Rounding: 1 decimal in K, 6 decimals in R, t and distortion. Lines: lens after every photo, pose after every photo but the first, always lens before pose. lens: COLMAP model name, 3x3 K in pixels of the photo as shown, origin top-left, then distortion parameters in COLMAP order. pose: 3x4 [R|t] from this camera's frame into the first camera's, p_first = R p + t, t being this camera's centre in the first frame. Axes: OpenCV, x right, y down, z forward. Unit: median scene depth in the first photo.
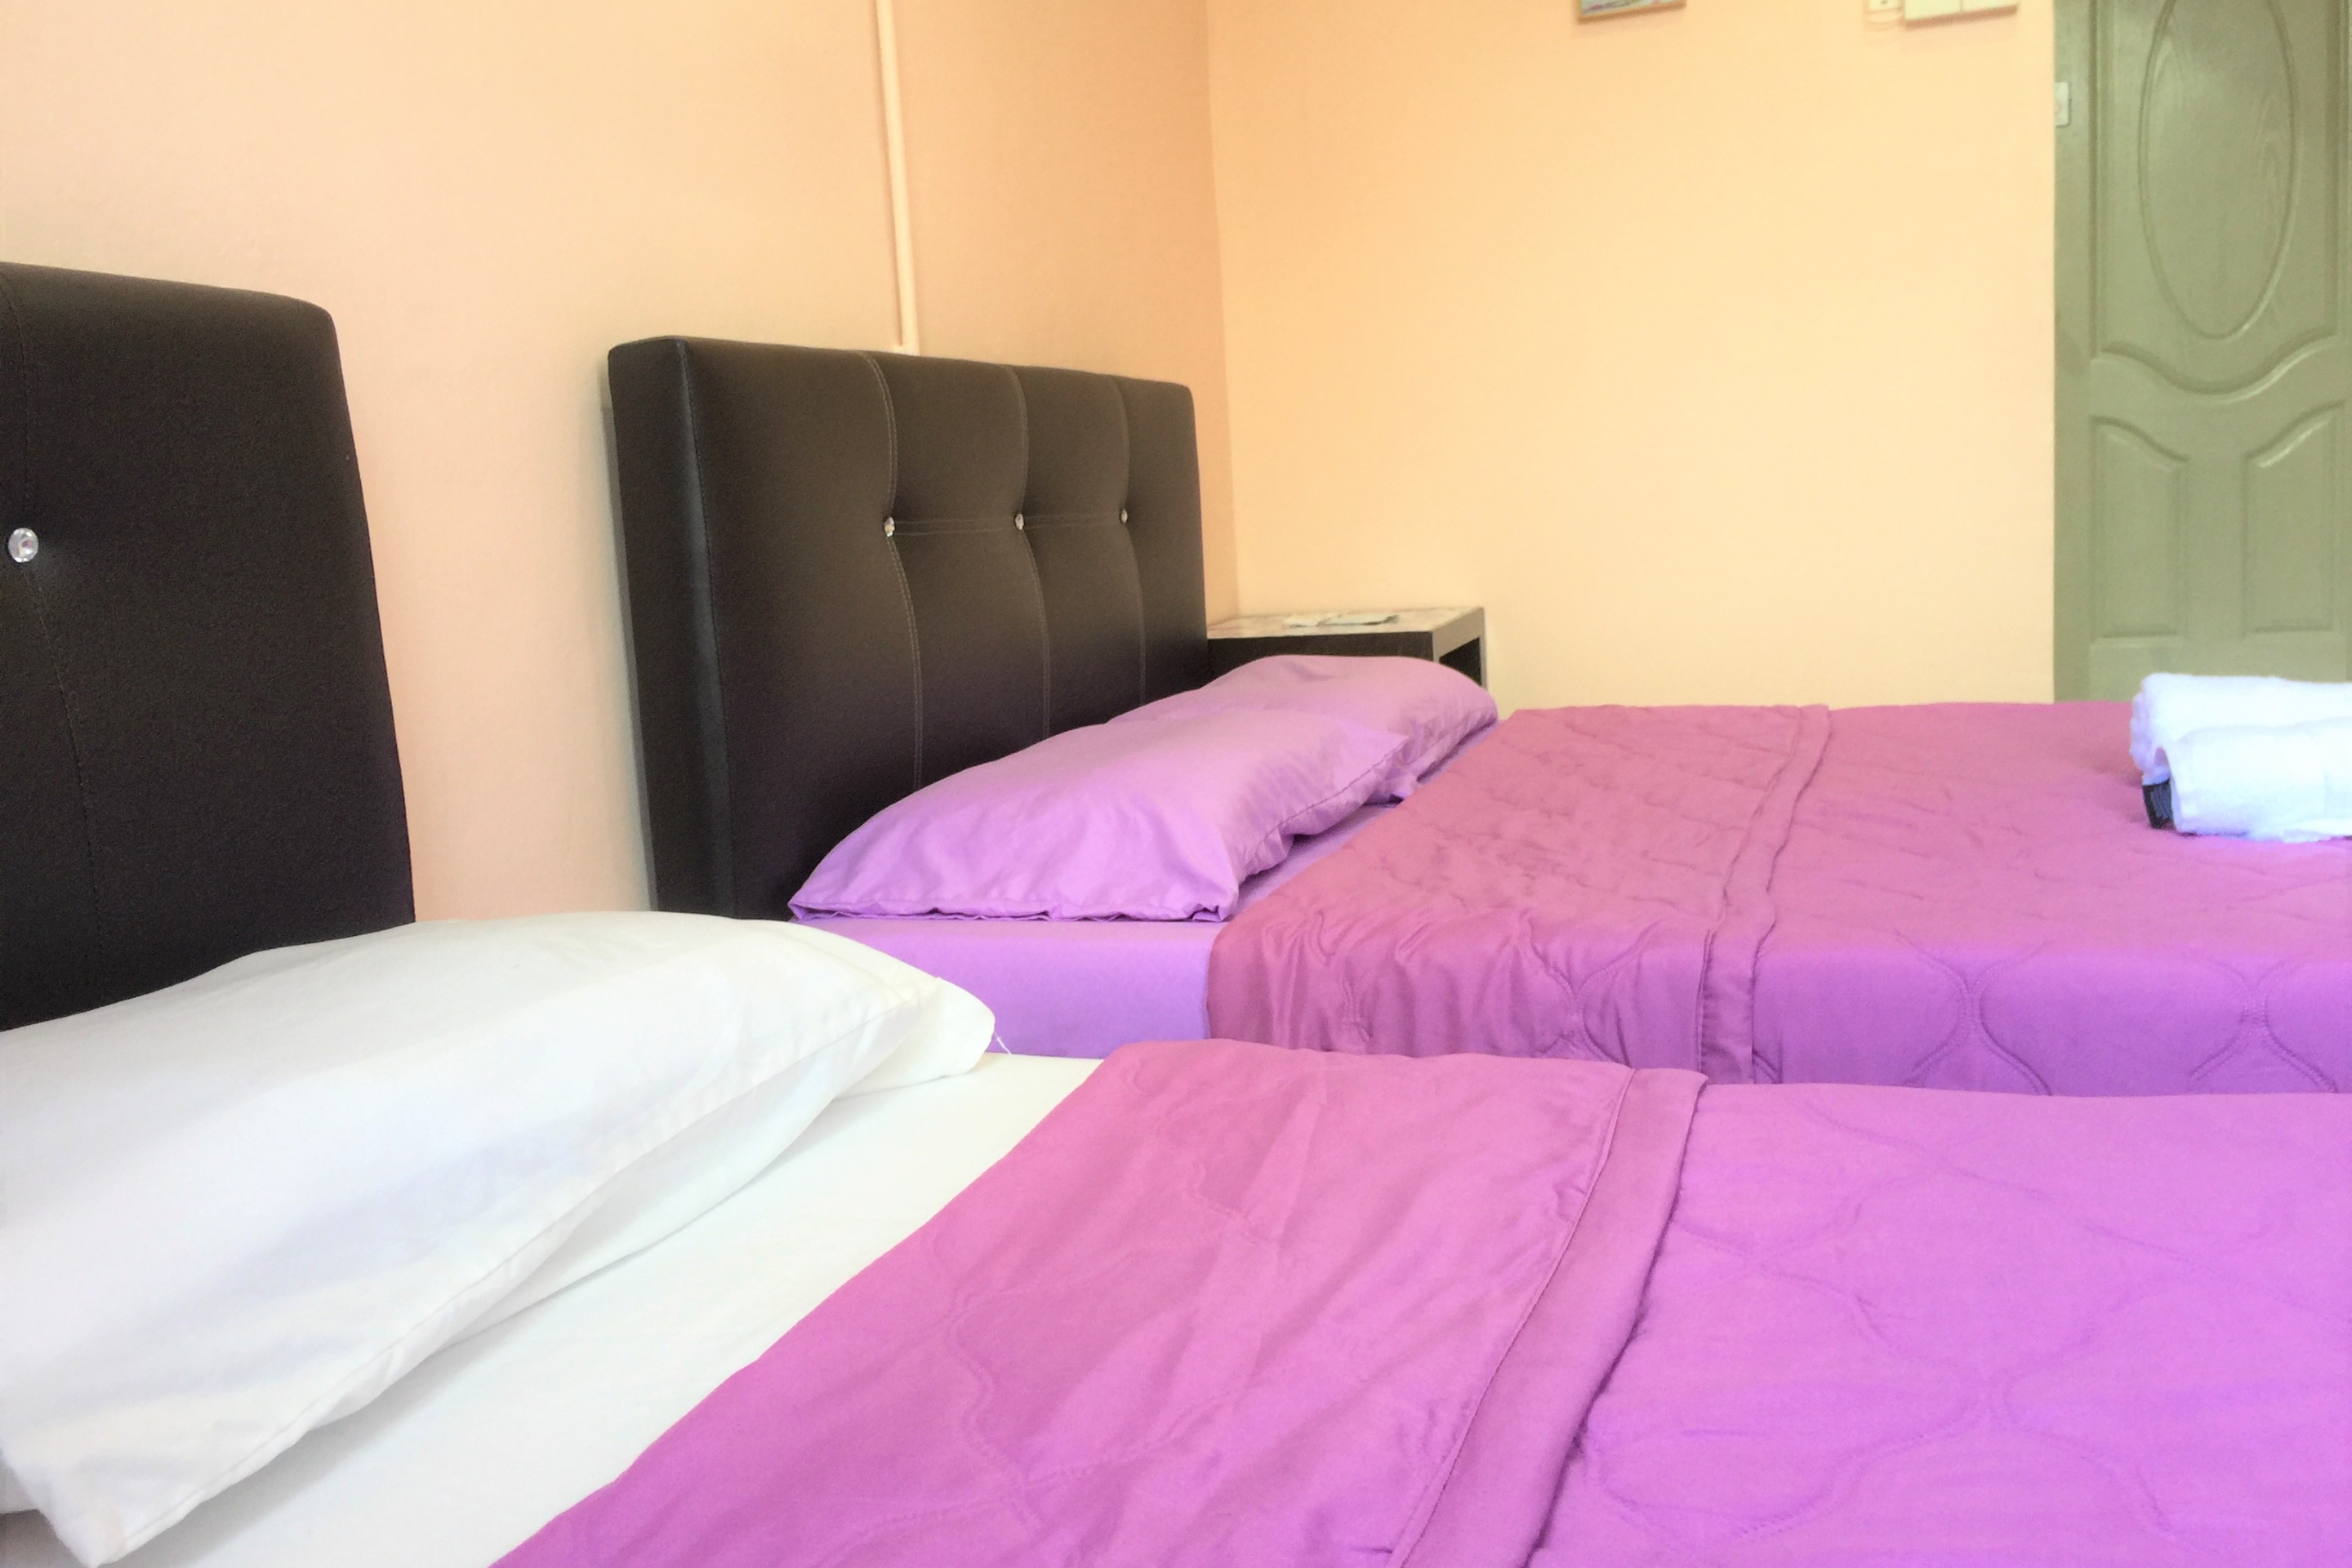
lens RADIAL K [[2036.3, 0, 1125.7], [0, 2036.3, 792.8], [0, 0, 1]] dist [0.052425, -0.009136]
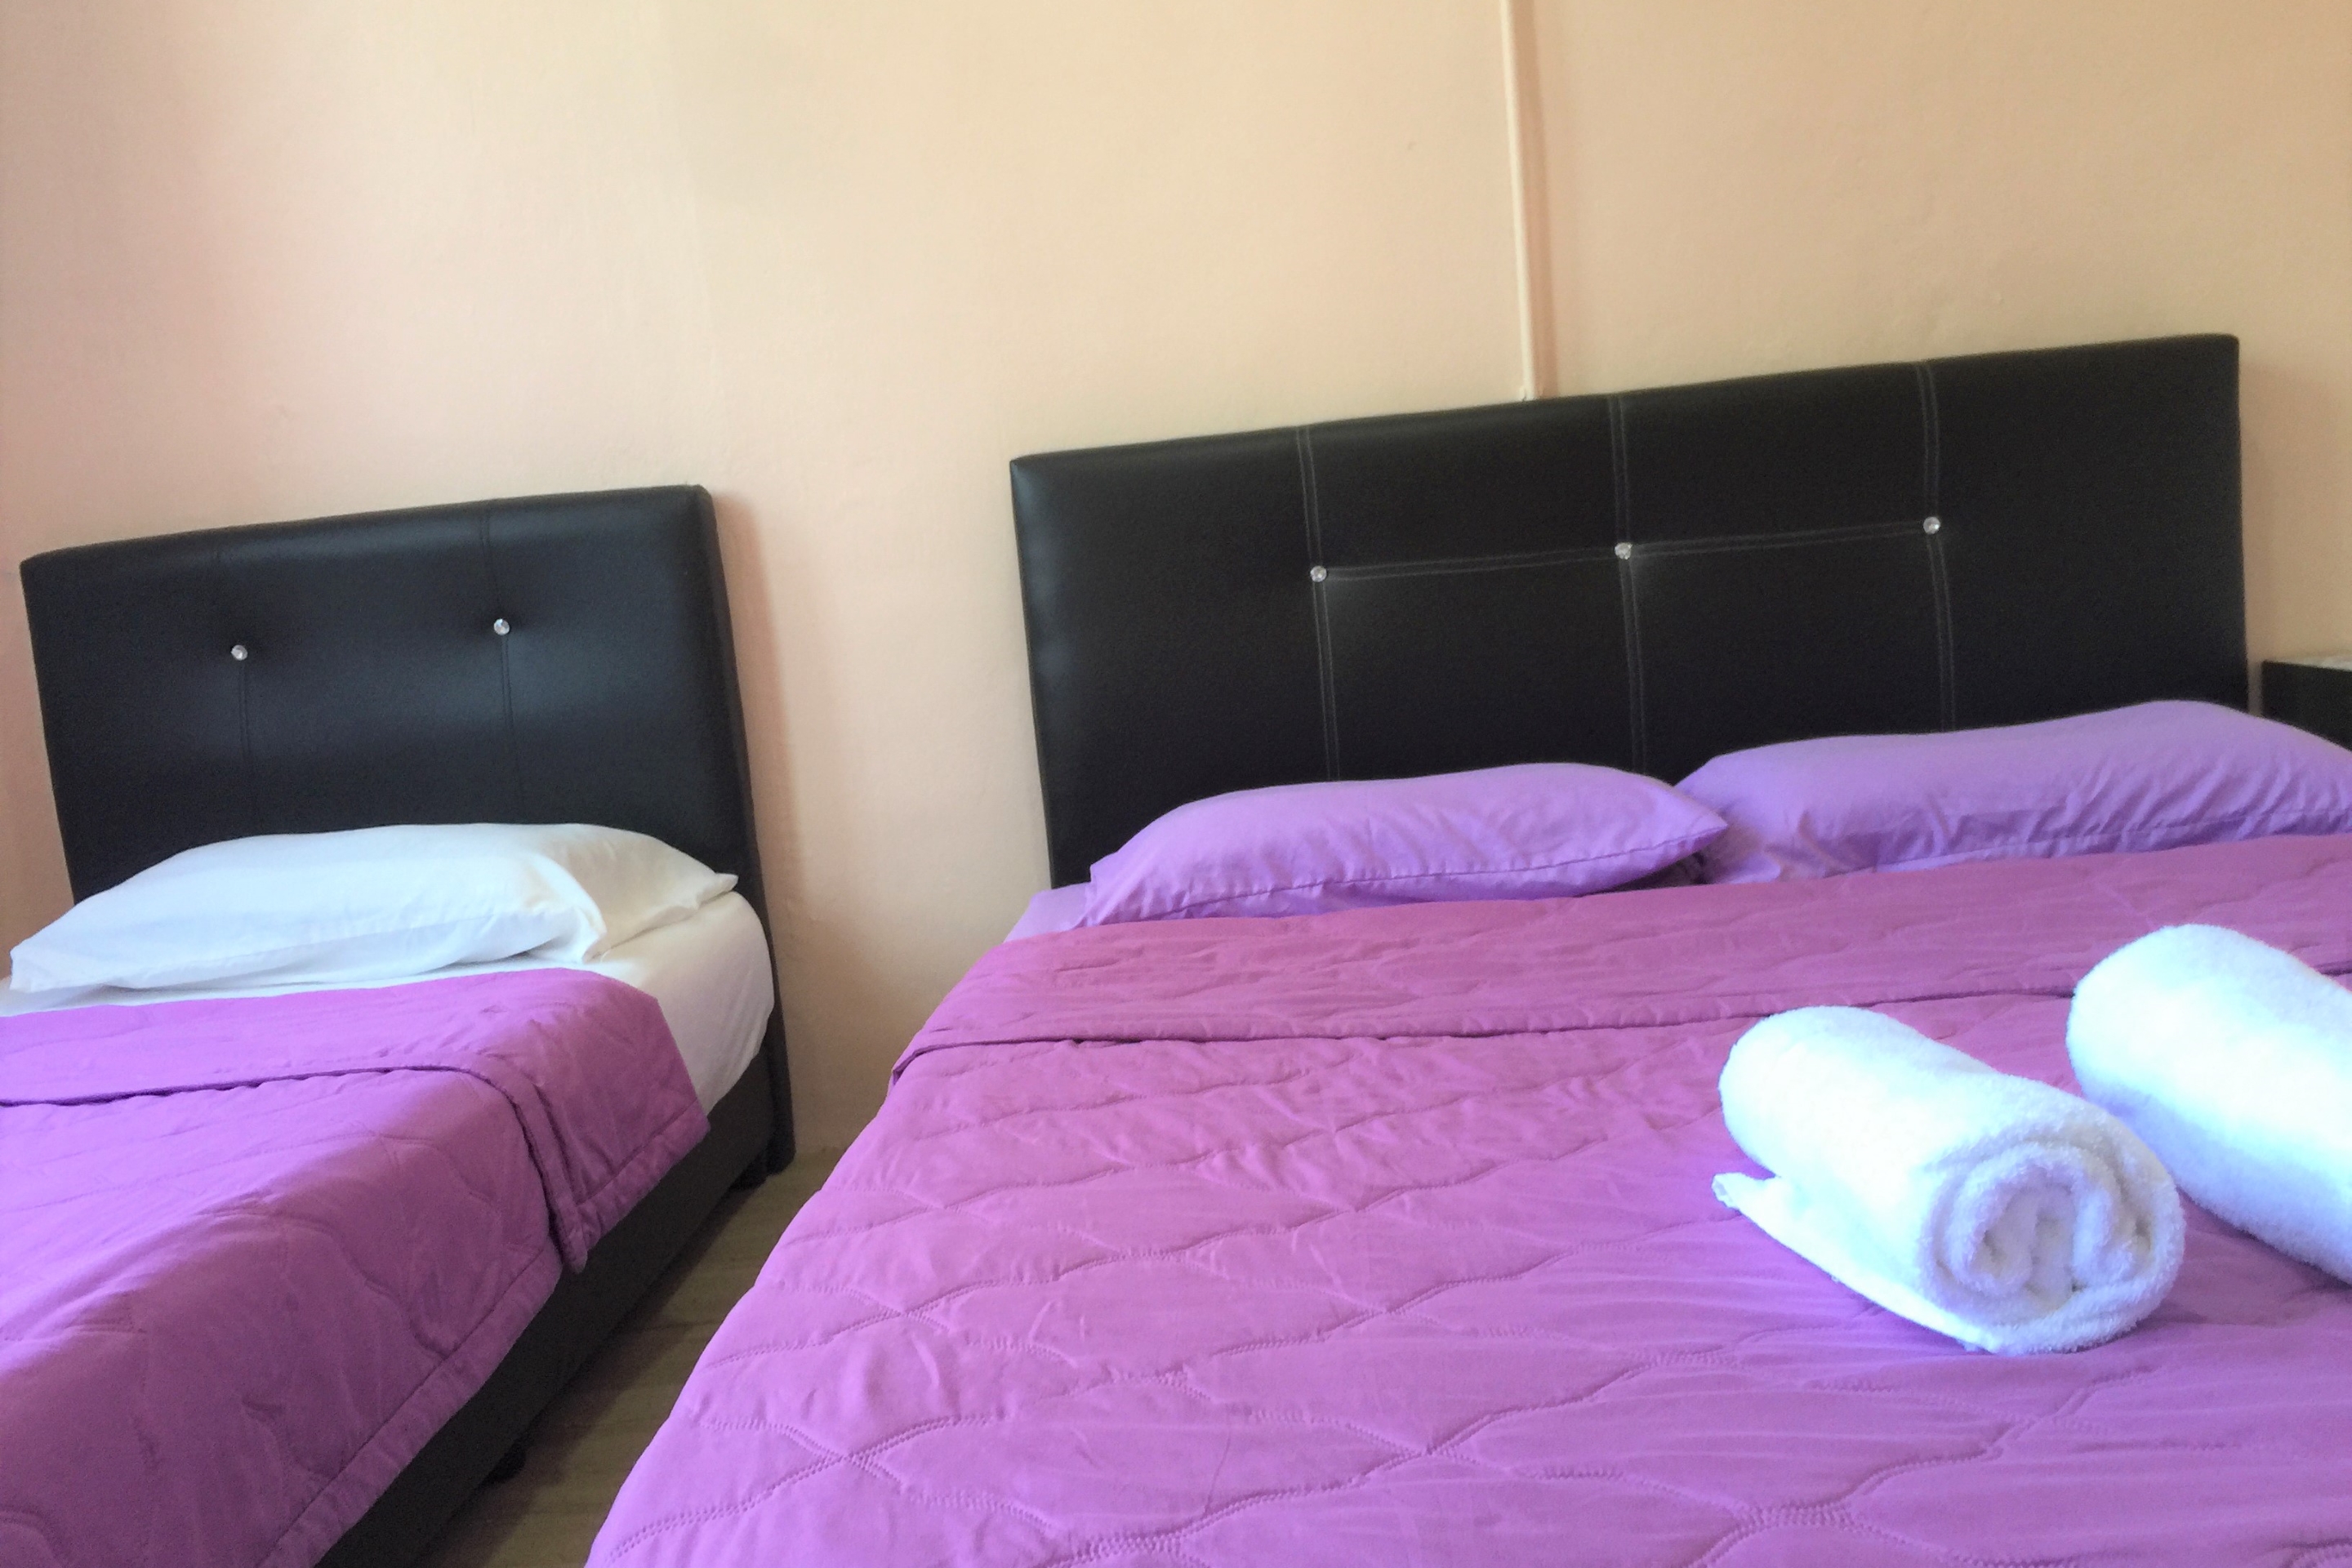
lens RADIAL K [[2036.3, 0, 1125.7], [0, 2036.3, 792.8], [0, 0, 1]] dist [0.052425, -0.009136]
pose [[0.287873, 0.145888, -0.946492, 1.115031], [-0.065669, 0.989009, 0.132468, -0.175417], [0.955415, 0.024021, 0.294289, 0.631380]]
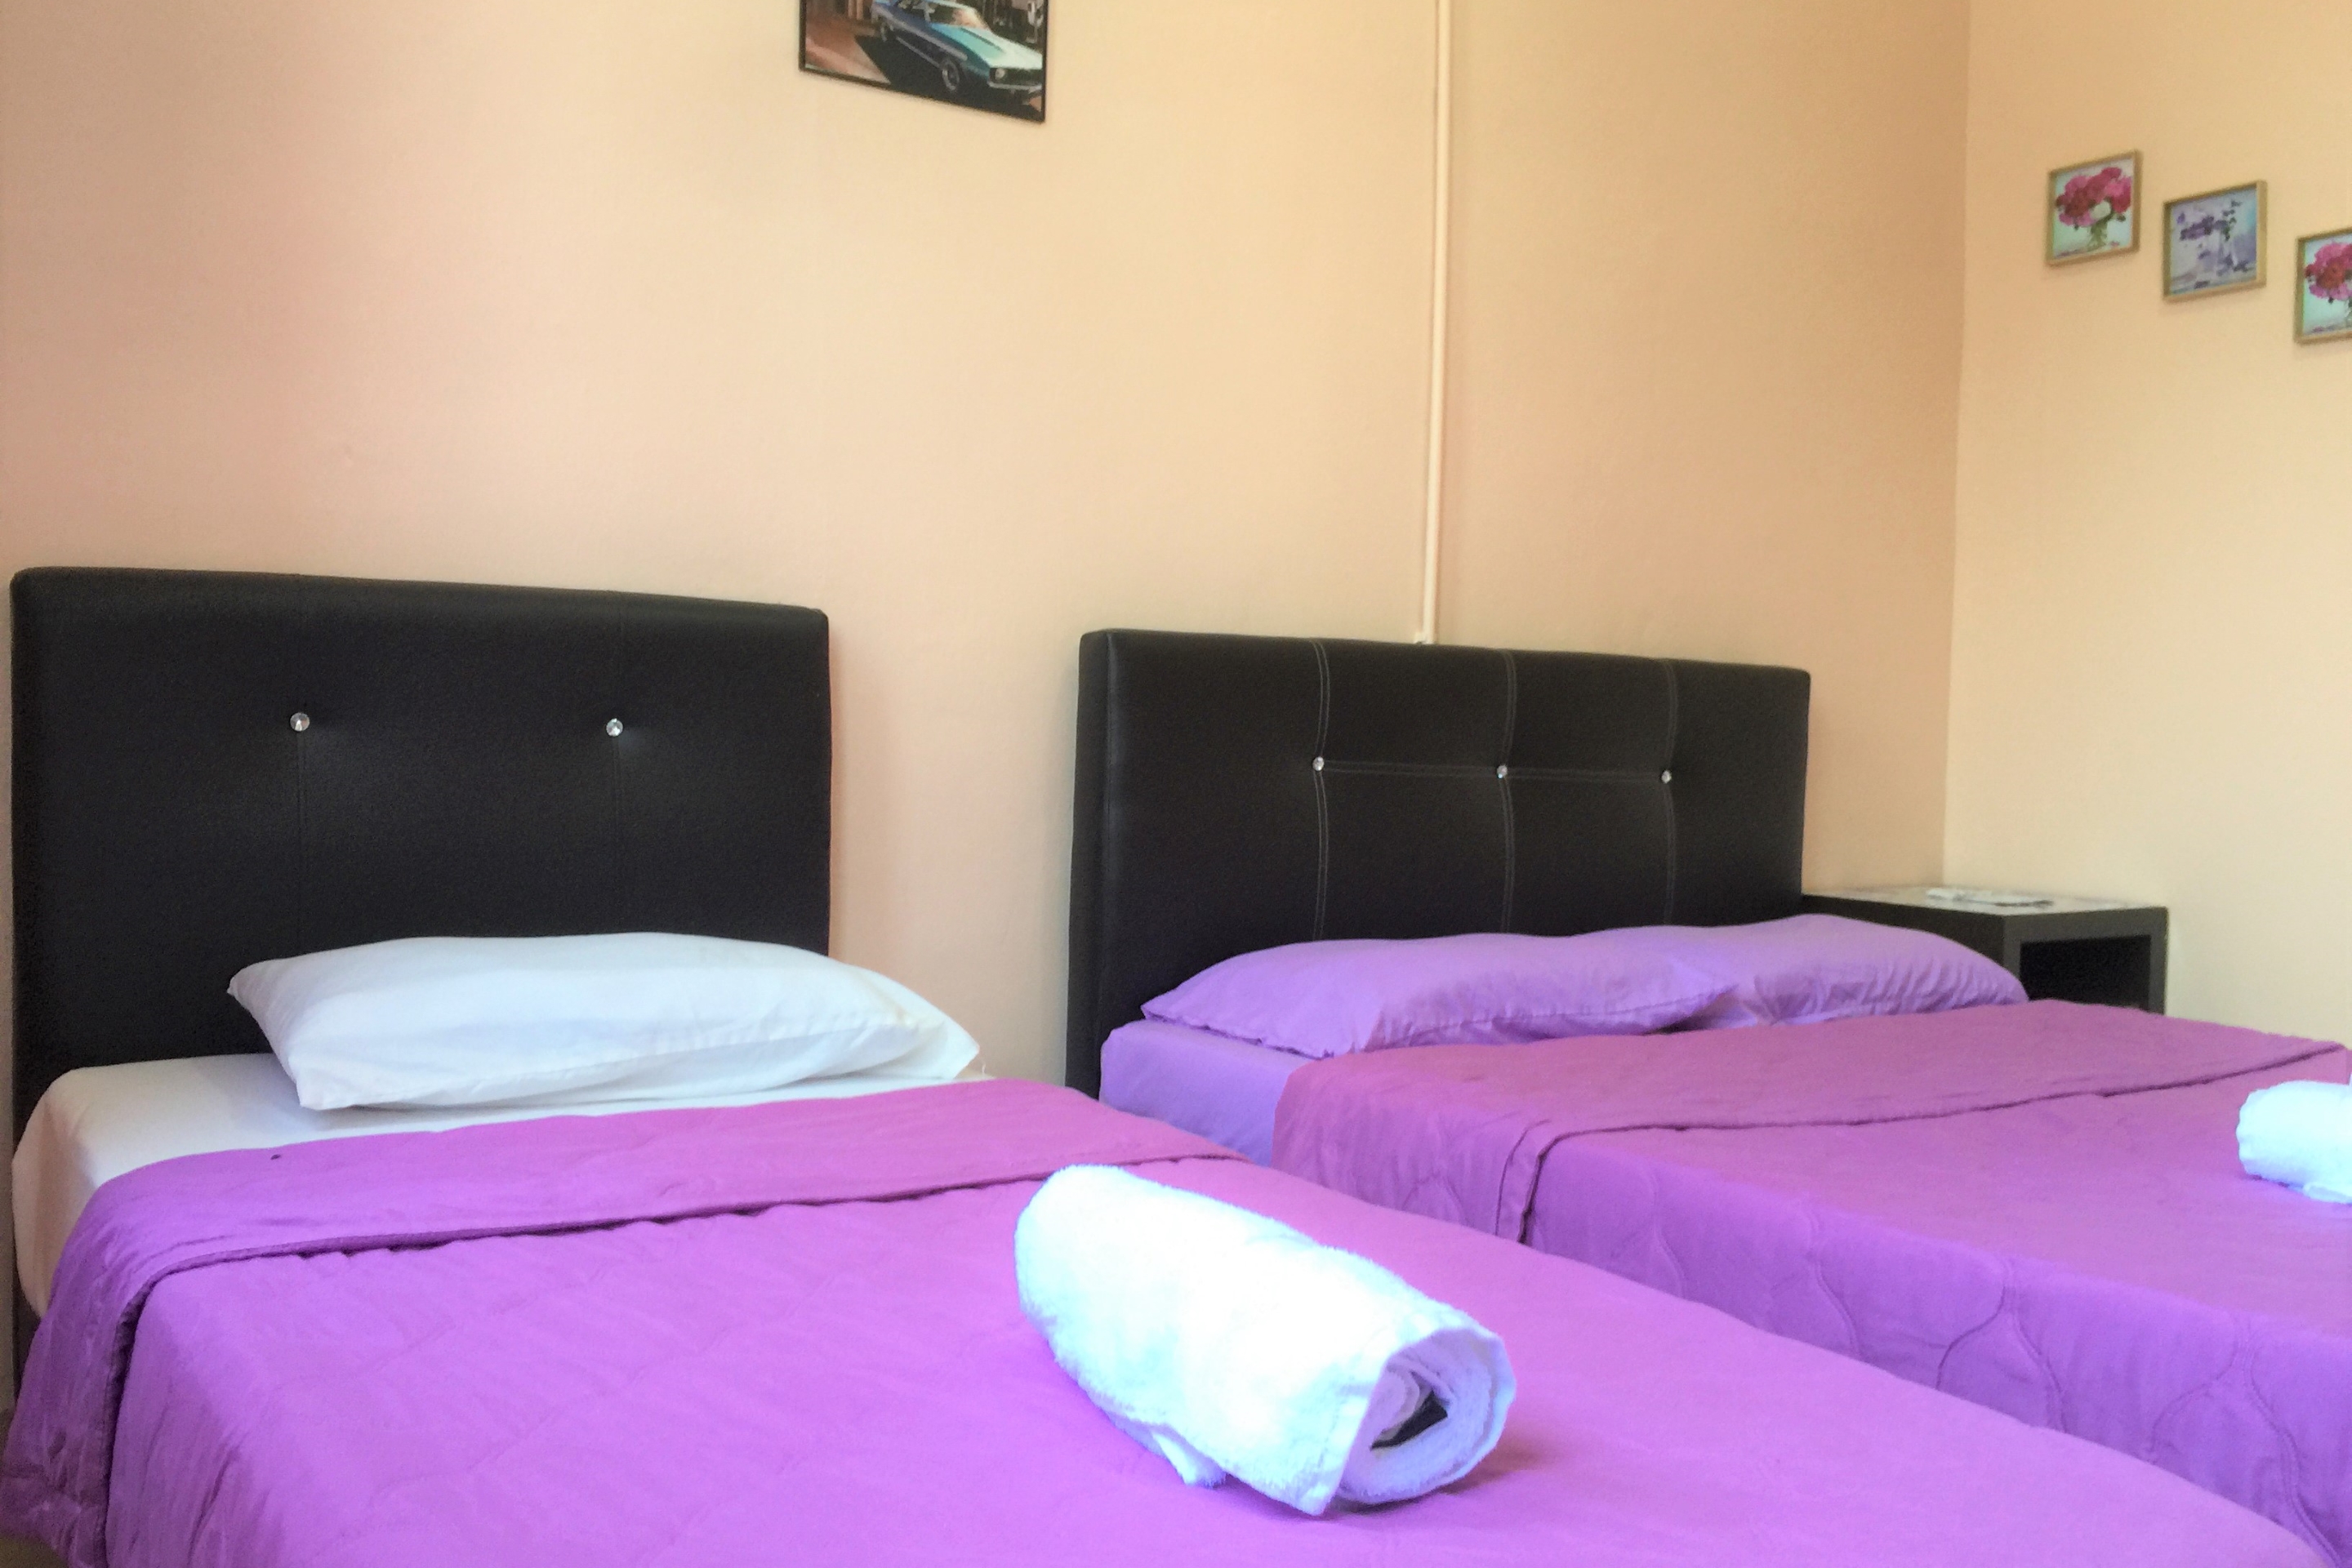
lens RADIAL K [[2036.3, 0, 1125.7], [0, 2036.3, 792.8], [0, 0, 1]] dist [0.052425, -0.009136]
pose [[0.793938, 0.106561, -0.598588, 0.695043], [-0.166878, 0.984904, -0.046005, -0.028891], [0.584649, 0.136416, 0.799735, -0.204302]]
